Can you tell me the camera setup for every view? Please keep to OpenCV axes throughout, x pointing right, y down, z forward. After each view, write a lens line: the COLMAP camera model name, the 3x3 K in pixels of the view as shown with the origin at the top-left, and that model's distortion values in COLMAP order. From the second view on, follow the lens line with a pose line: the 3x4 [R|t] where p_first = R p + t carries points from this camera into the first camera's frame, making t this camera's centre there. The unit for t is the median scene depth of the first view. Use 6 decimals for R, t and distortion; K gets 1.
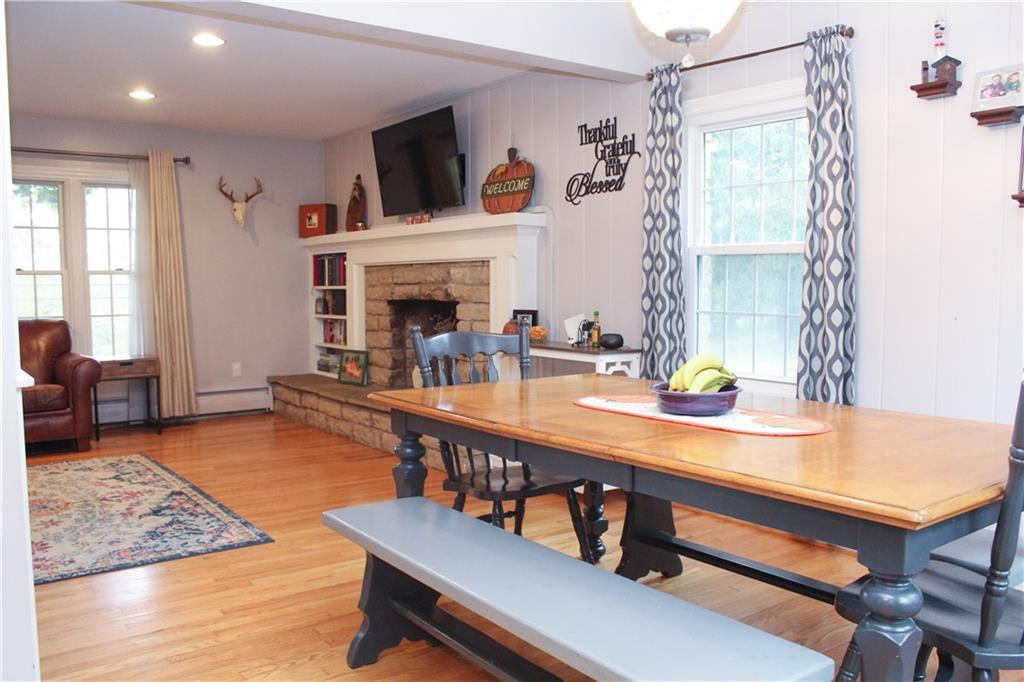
lens RADIAL K [[853.0, 0, 519.3], [0, 853.0, 346.1], [0, 0, 1]] dist [-0.154743, 0.124843]
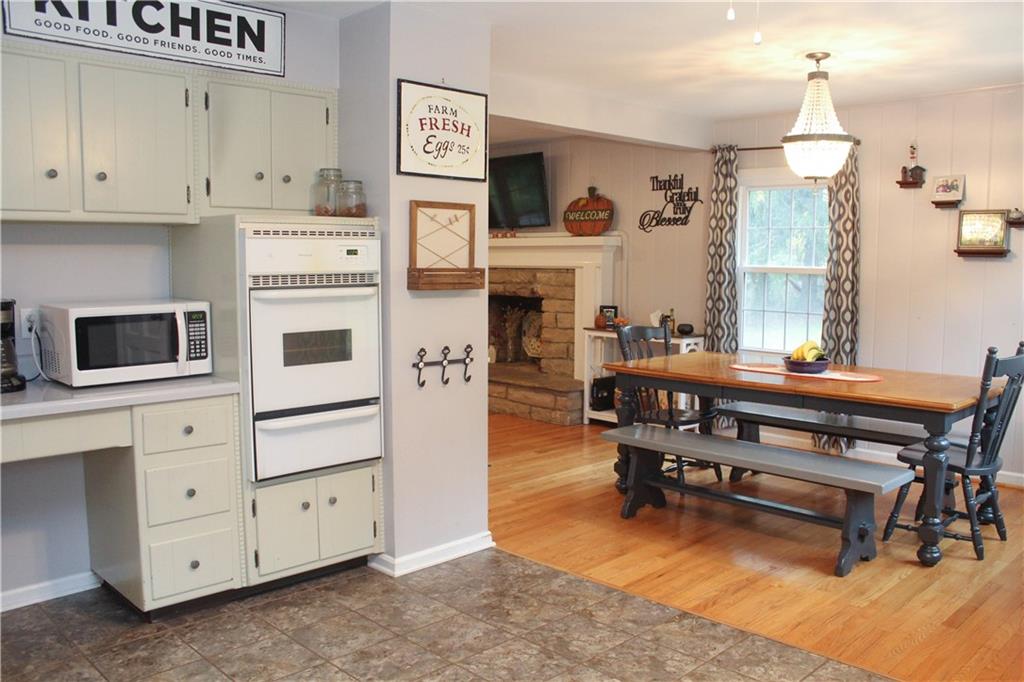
lens RADIAL K [[853.0, 0, 529.7], [0, 853.0, 341.1], [0, 0, 1]] dist [-0.154743, 0.124843]
pose [[0.989180, -0.005418, 0.146608, -0.379764], [0.002317, 0.999770, 0.021311, -0.017128], [-0.146690, -0.020741, 0.988965, -0.425630]]
